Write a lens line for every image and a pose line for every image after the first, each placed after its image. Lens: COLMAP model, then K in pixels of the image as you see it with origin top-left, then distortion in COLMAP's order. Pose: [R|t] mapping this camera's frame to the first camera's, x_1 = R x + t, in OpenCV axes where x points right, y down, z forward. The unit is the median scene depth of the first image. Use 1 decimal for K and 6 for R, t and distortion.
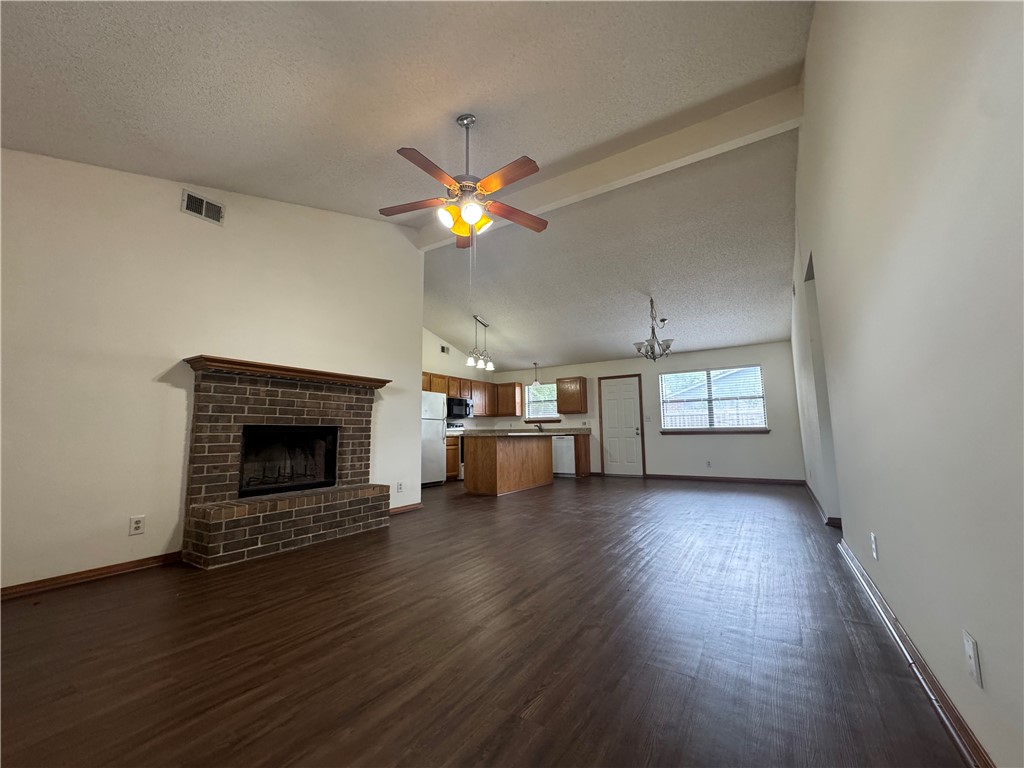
lens RADIAL K [[408.1, 0, 512.0], [0, 408.1, 384.0], [0, 0, 1]] dist [-0.002271, -0.000001]
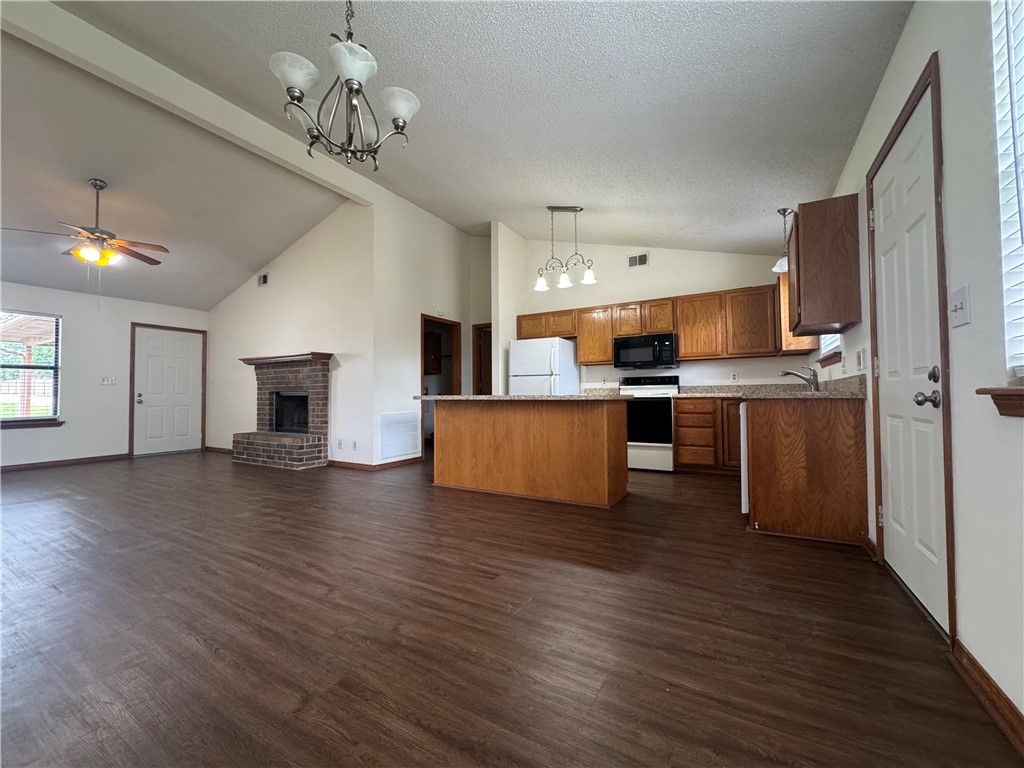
lens RADIAL K [[409.4, 0, 512.0], [0, 409.4, 384.0], [0, 0, 1]] dist [-0.002582, -0.000249]
pose [[0.037852, -0.016793, -0.999142, 0.522618], [0.129811, 0.991469, -0.011746, 0.099744], [0.990816, -0.129255, 0.039709, 0.875803]]
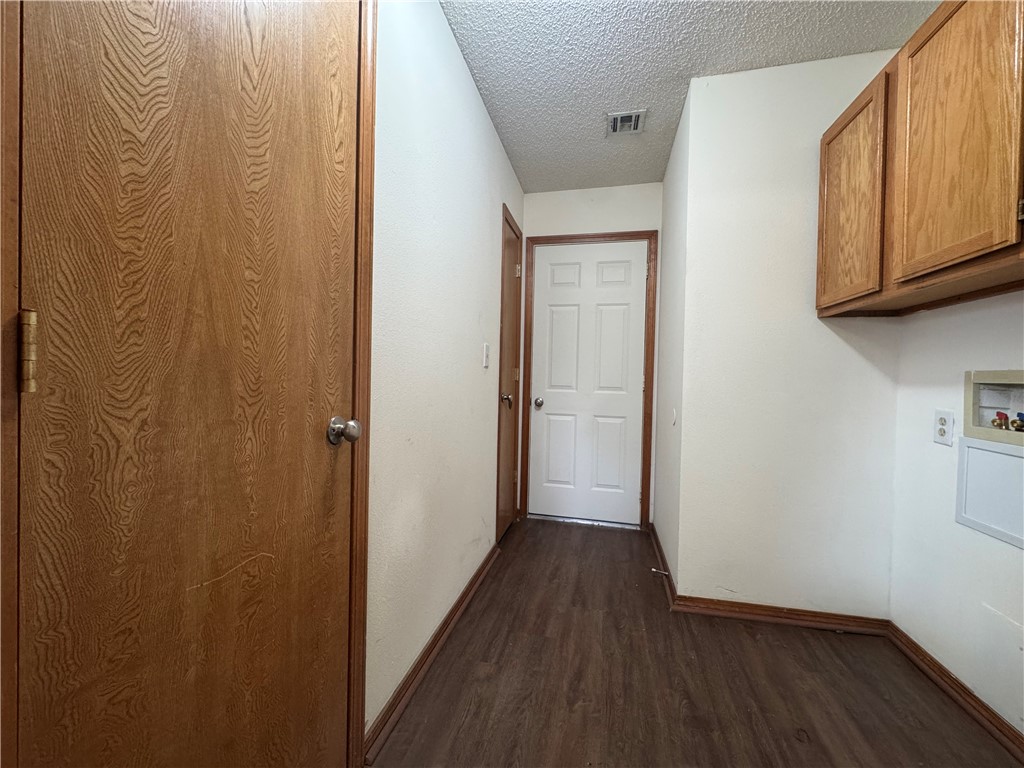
lens RADIAL K [[407.6, 0, 512.0], [0, 407.6, 384.0], [0, 0, 1]] dist [-0.001750, 0.000413]
pose [[0.946639, 0.028530, 0.321031, 0.107288], [-0.071437, 0.989872, 0.122681, 0.074052], [-0.314279, -0.139068, 0.939089, 0.771496]]
